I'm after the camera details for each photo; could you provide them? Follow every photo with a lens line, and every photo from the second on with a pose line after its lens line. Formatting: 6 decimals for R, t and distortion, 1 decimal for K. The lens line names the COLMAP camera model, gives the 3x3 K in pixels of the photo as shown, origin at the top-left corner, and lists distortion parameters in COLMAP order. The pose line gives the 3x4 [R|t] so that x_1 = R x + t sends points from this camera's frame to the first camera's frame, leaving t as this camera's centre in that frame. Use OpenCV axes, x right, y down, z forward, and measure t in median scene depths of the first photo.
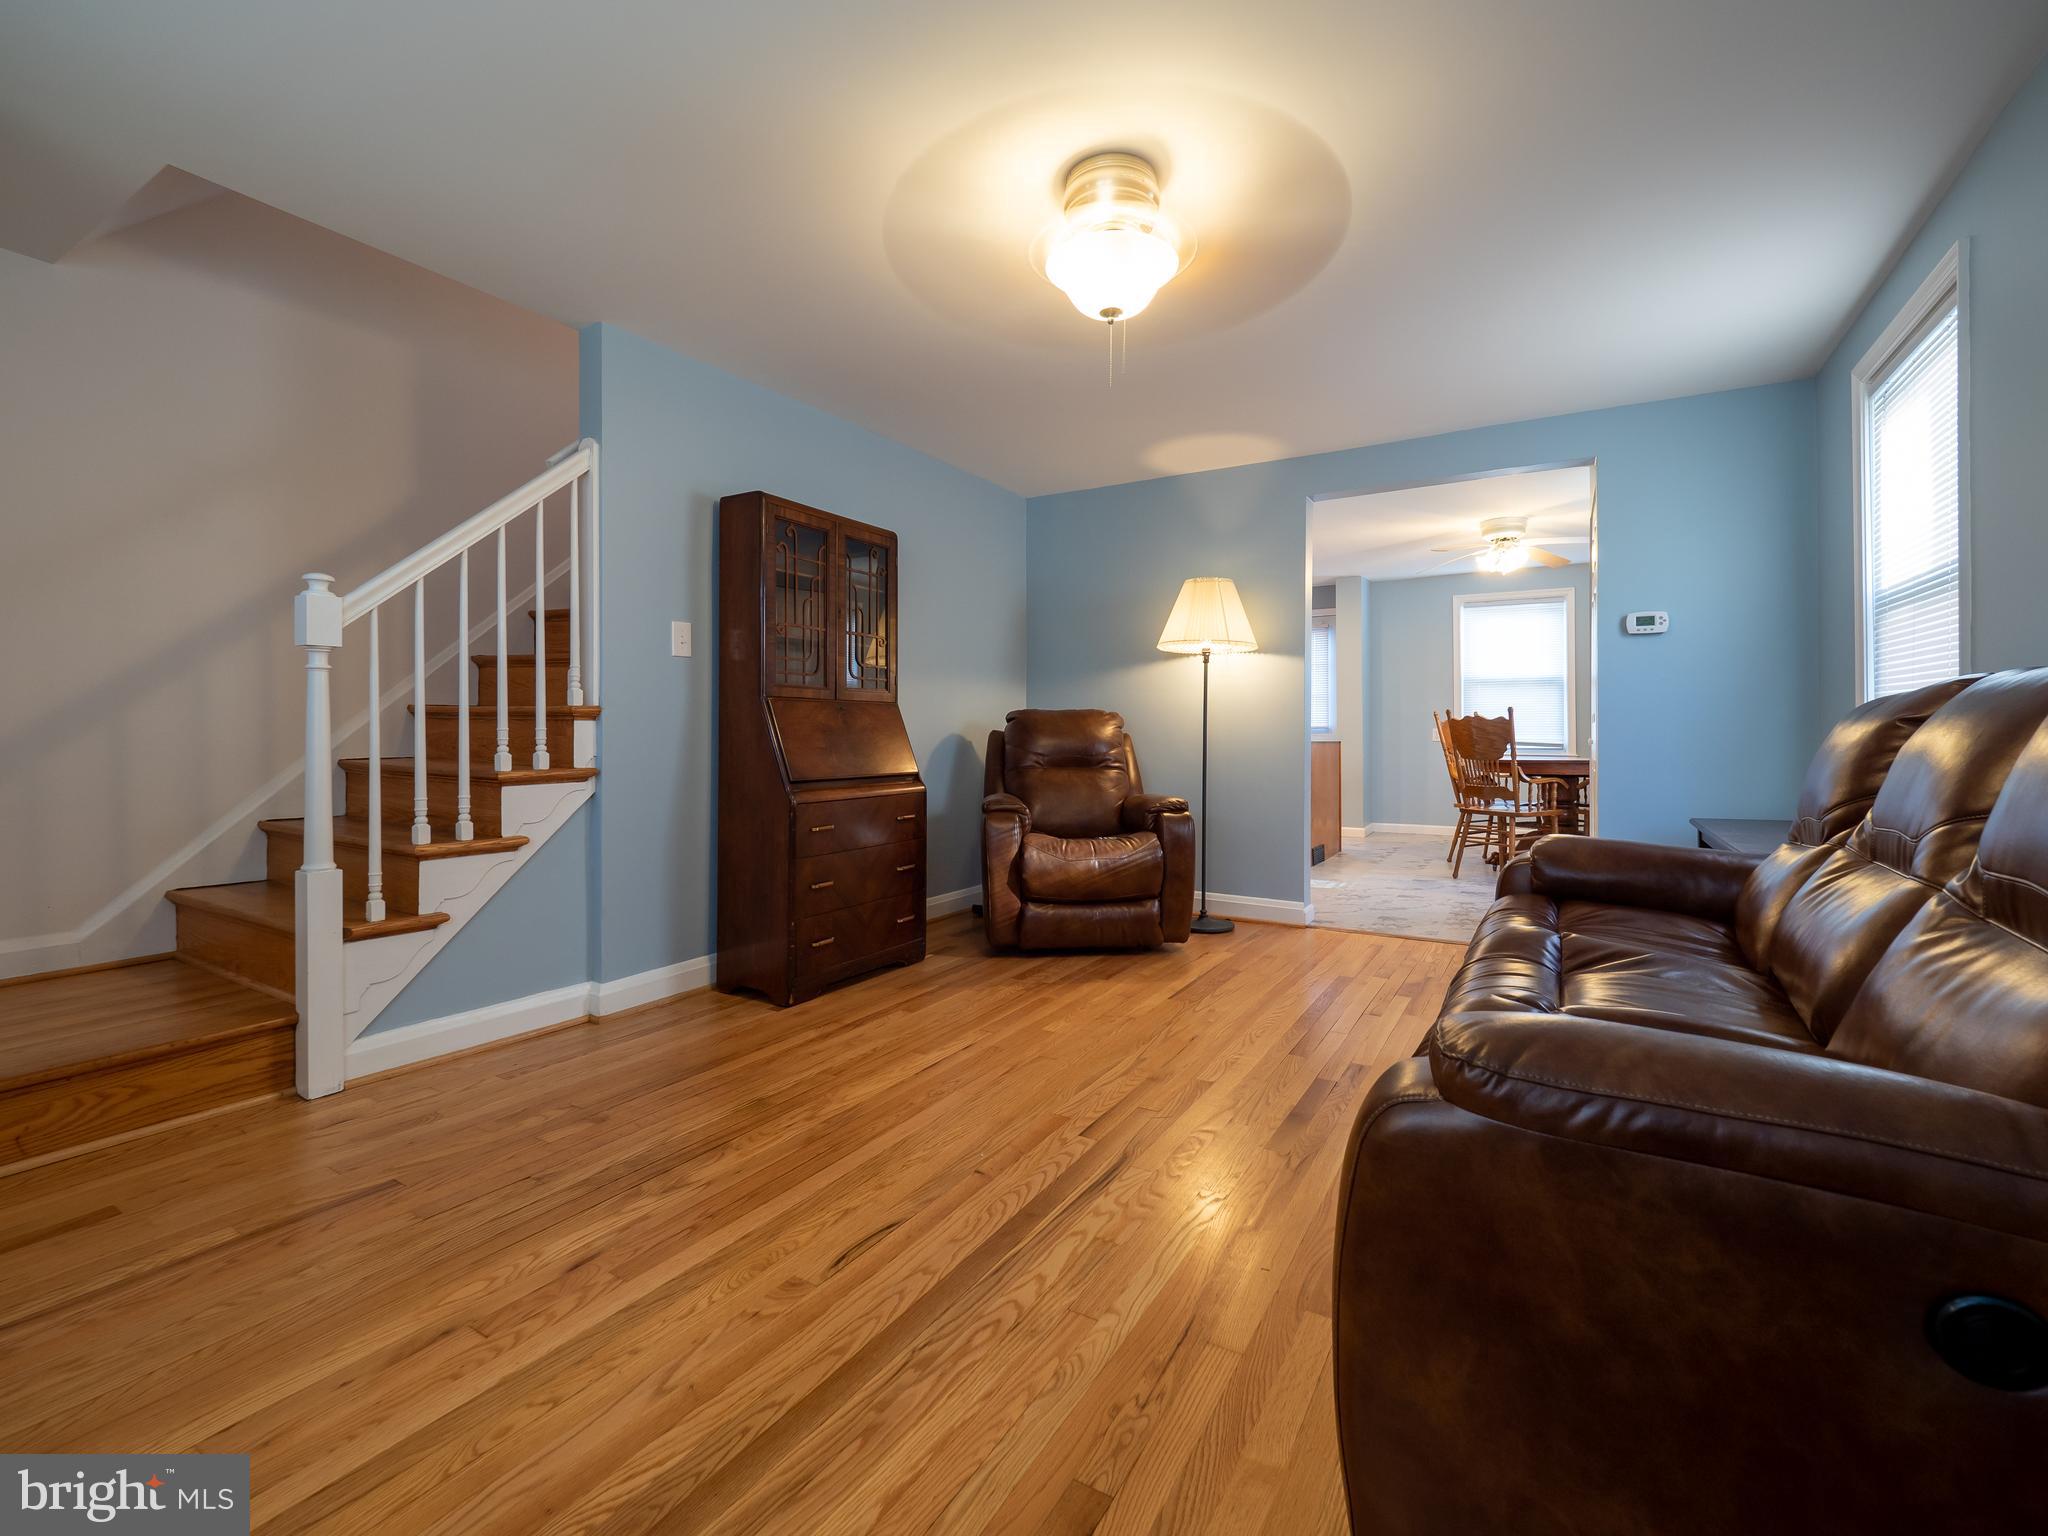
lens RADIAL K [[870.8, 0, 1032.1], [0, 870.8, 737.6], [0, 0, 1]] dist [0.000883, -0.000391]
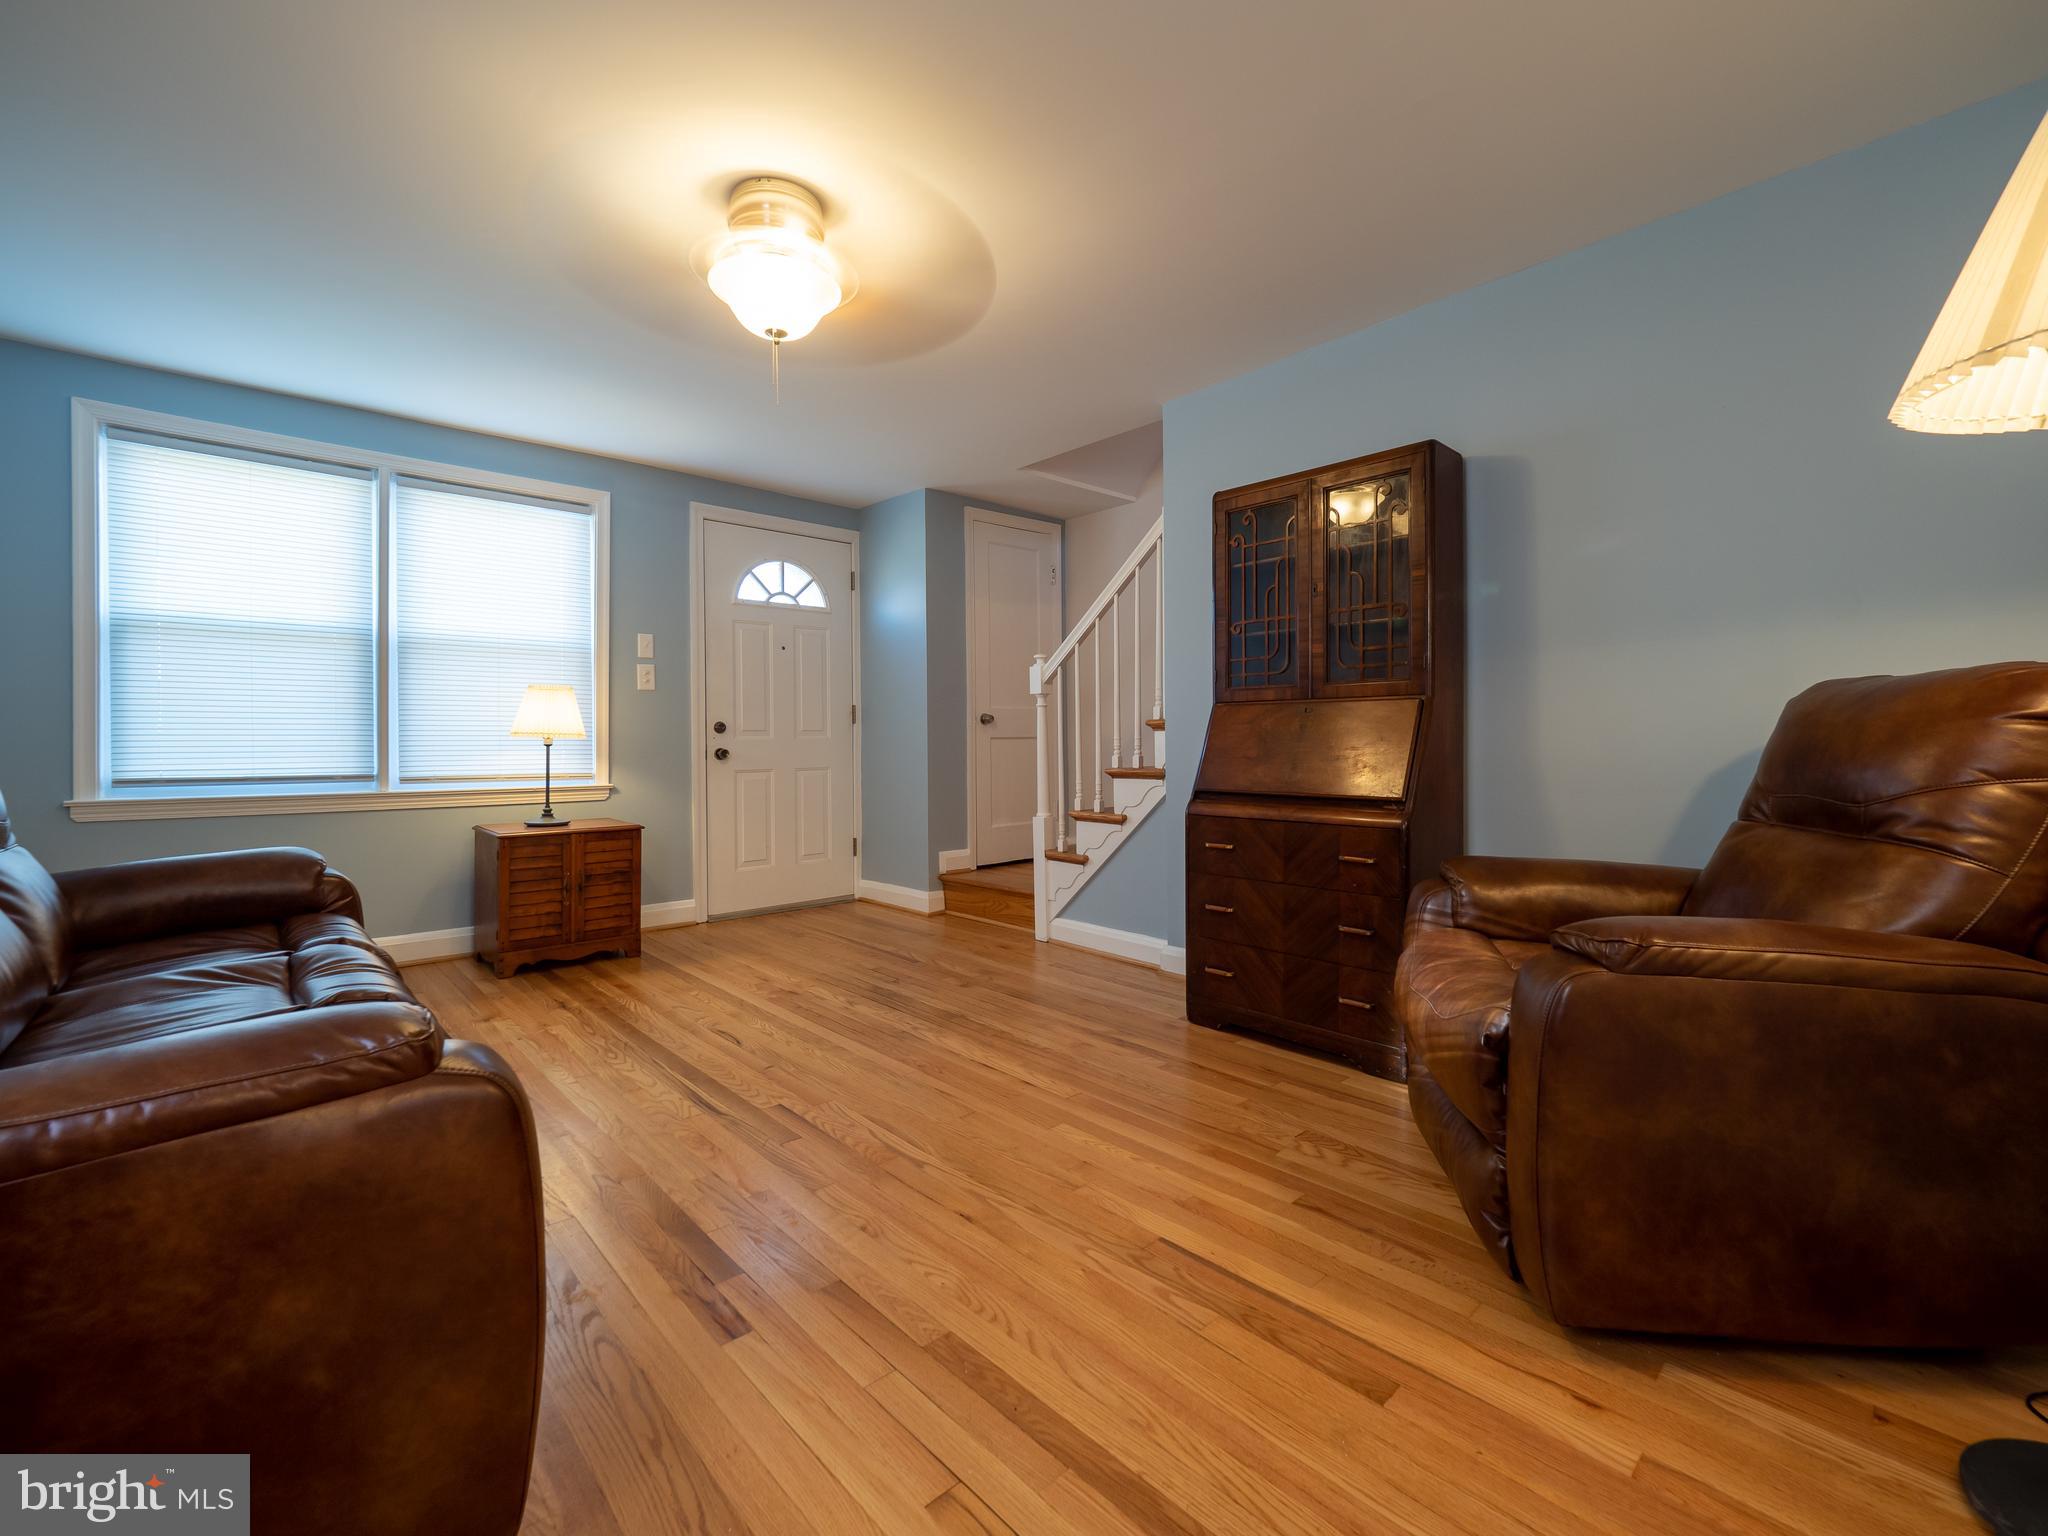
lens RADIAL K [[870.8, 0, 1032.1], [0, 870.8, 737.6], [0, 0, 1]] dist [0.000883, -0.000391]
pose [[-0.255110, -0.001606, -0.966911, 0.938431], [-0.003311, 0.999994, -0.000787, -0.008905], [0.966906, 0.003000, -0.255114, 1.430320]]
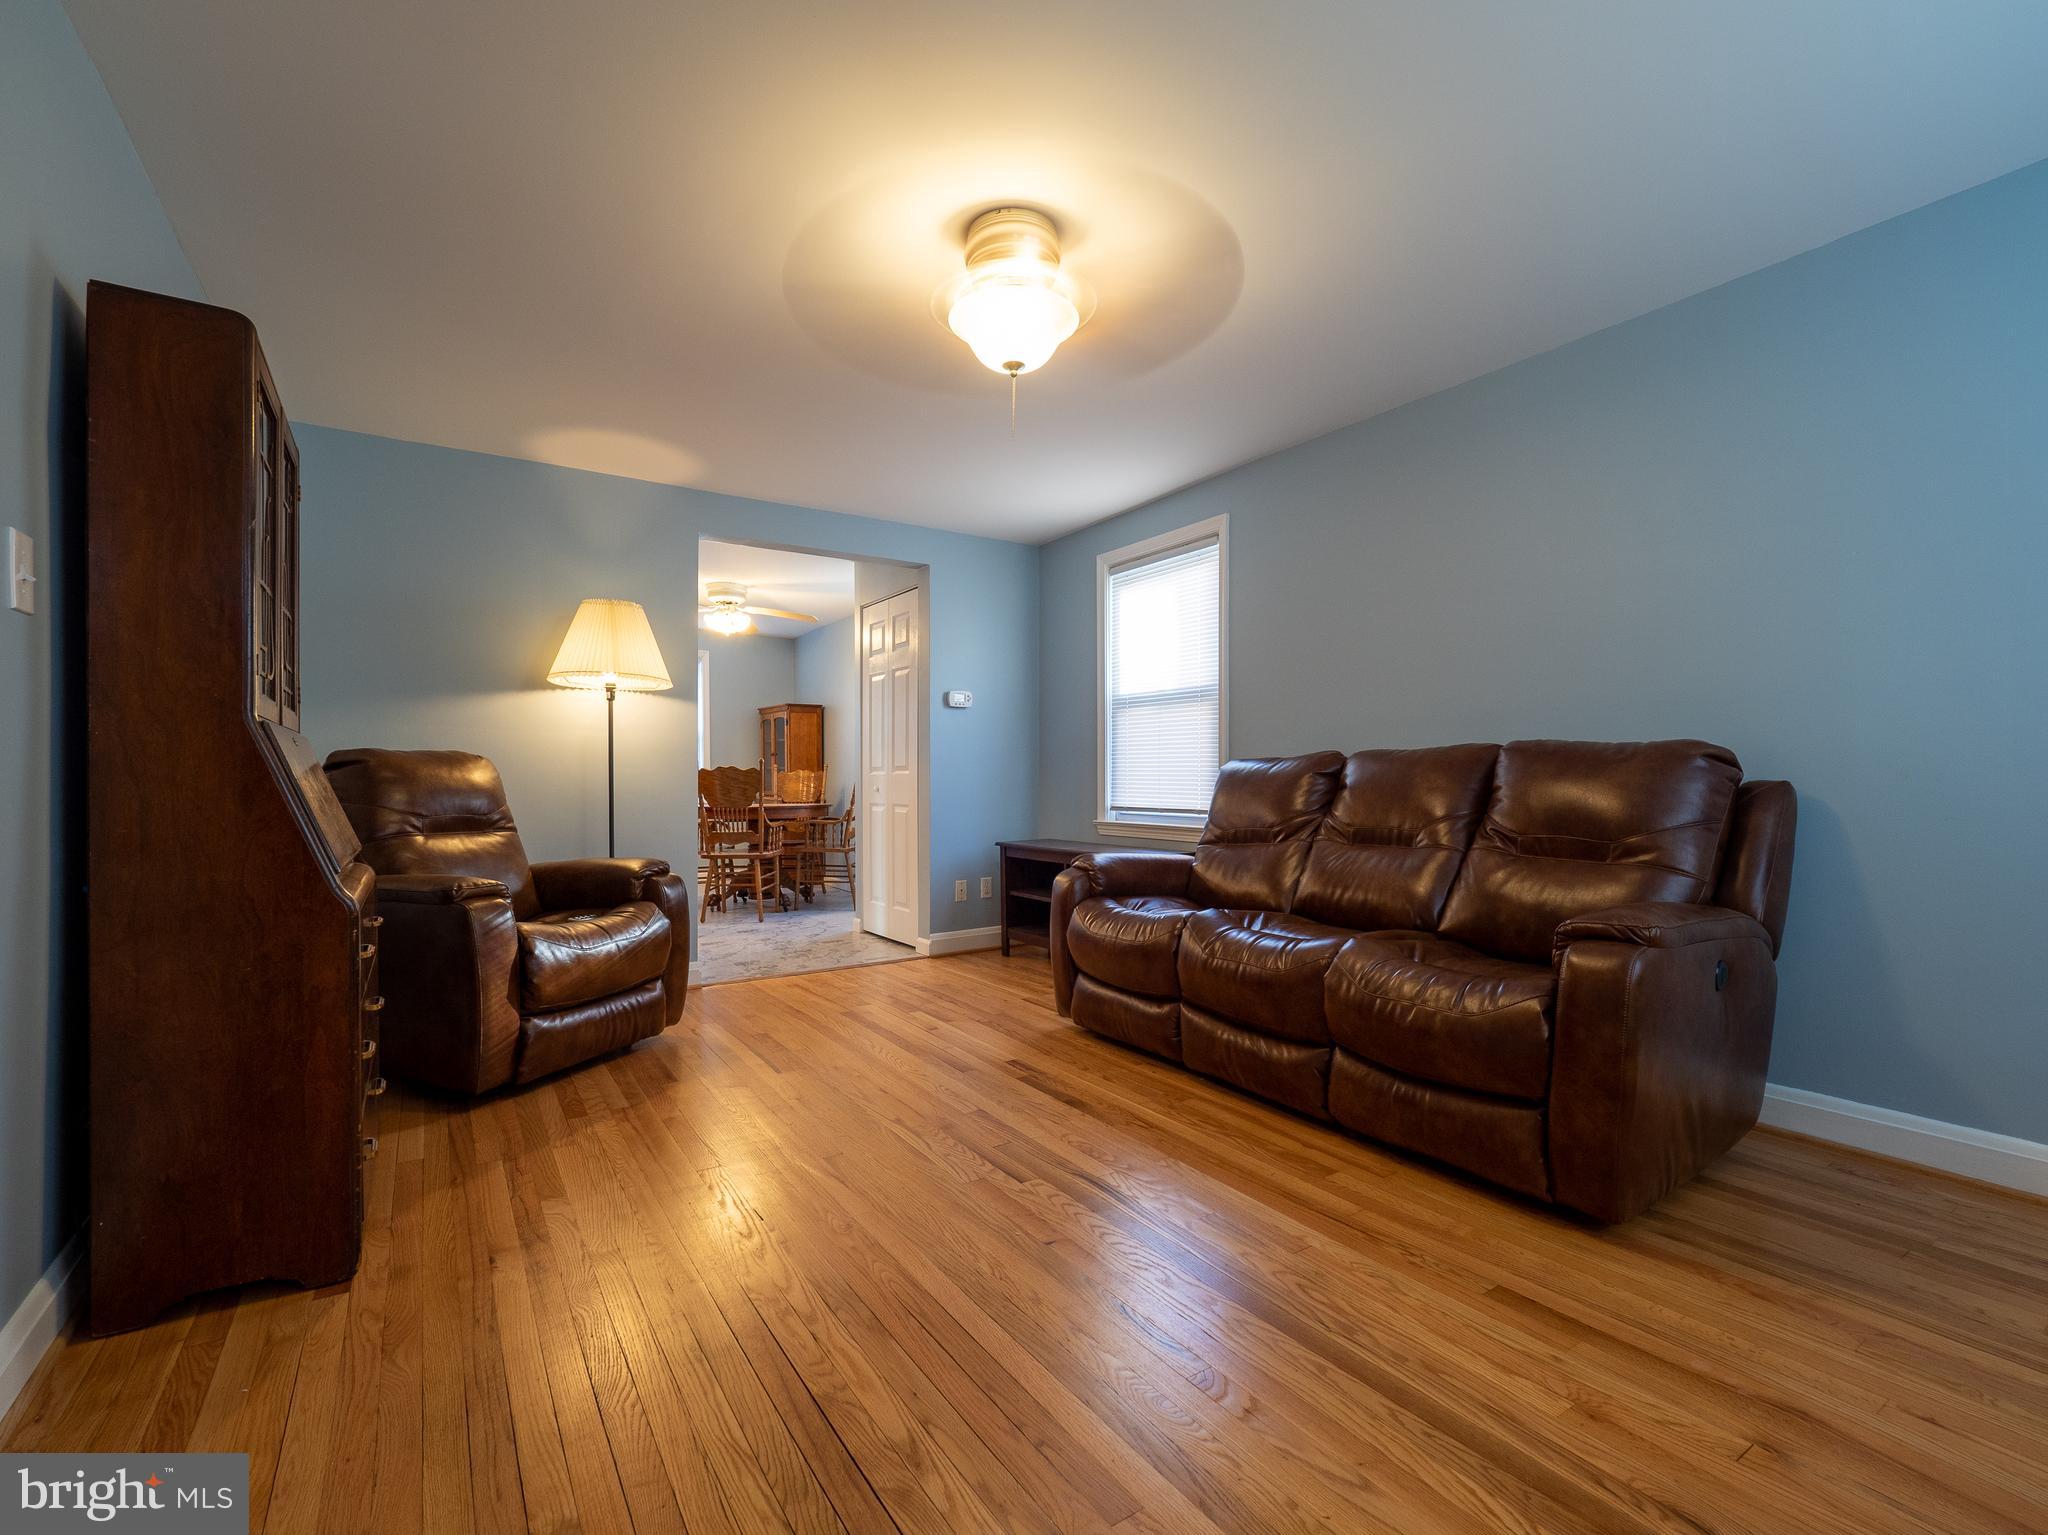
lens RADIAL K [[922.9, 0, 979.2], [0, 922.9, 789.5], [0, 0, 1]] dist [0.003119, -0.000054]
pose [[0.455723, -0.009754, 0.890068, -0.816207], [0.008385, 0.999943, 0.006664, -0.002756], [-0.890082, 0.004426, 0.455778, 0.501284]]
